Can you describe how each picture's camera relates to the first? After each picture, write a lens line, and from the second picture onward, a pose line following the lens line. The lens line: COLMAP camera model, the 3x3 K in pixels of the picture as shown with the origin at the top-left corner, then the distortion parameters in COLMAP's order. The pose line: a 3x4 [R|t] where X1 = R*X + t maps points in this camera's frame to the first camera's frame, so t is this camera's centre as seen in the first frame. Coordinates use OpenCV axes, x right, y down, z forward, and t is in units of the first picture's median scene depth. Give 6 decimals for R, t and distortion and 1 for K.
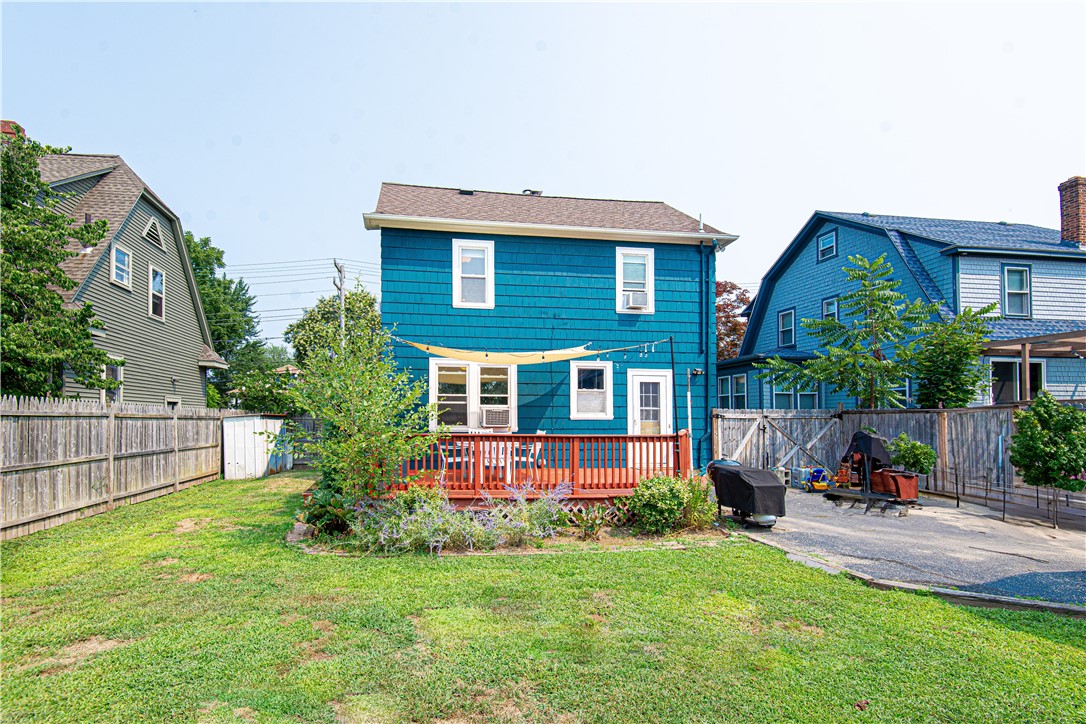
lens RADIAL K [[514.6, 0, 573.5], [0, 514.6, 424.1], [0, 0, 1]] dist [0.002725, -0.002189]
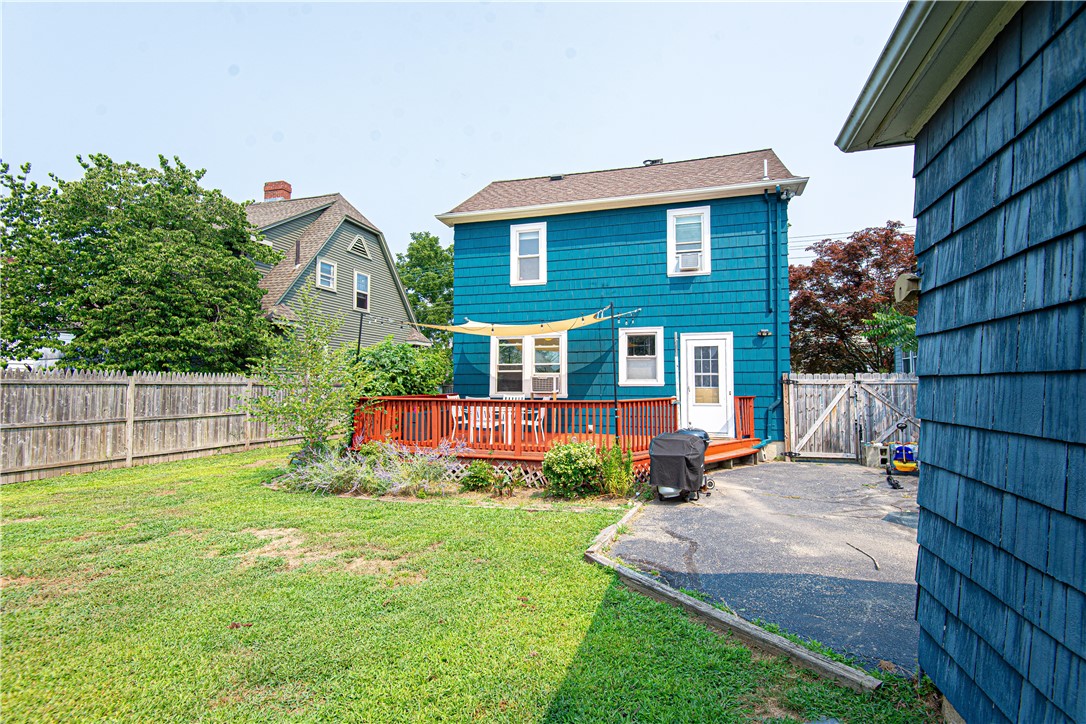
lens RADIAL K [[514.6, 0, 566.8], [0, 514.6, 375.3], [0, 0, 1]] dist [0.002725, -0.002189]
pose [[0.911129, -0.012477, -0.411931, 0.313610], [-0.000607, 0.999500, -0.031616, 0.001832], [0.412120, 0.029056, 0.910666, 0.036845]]
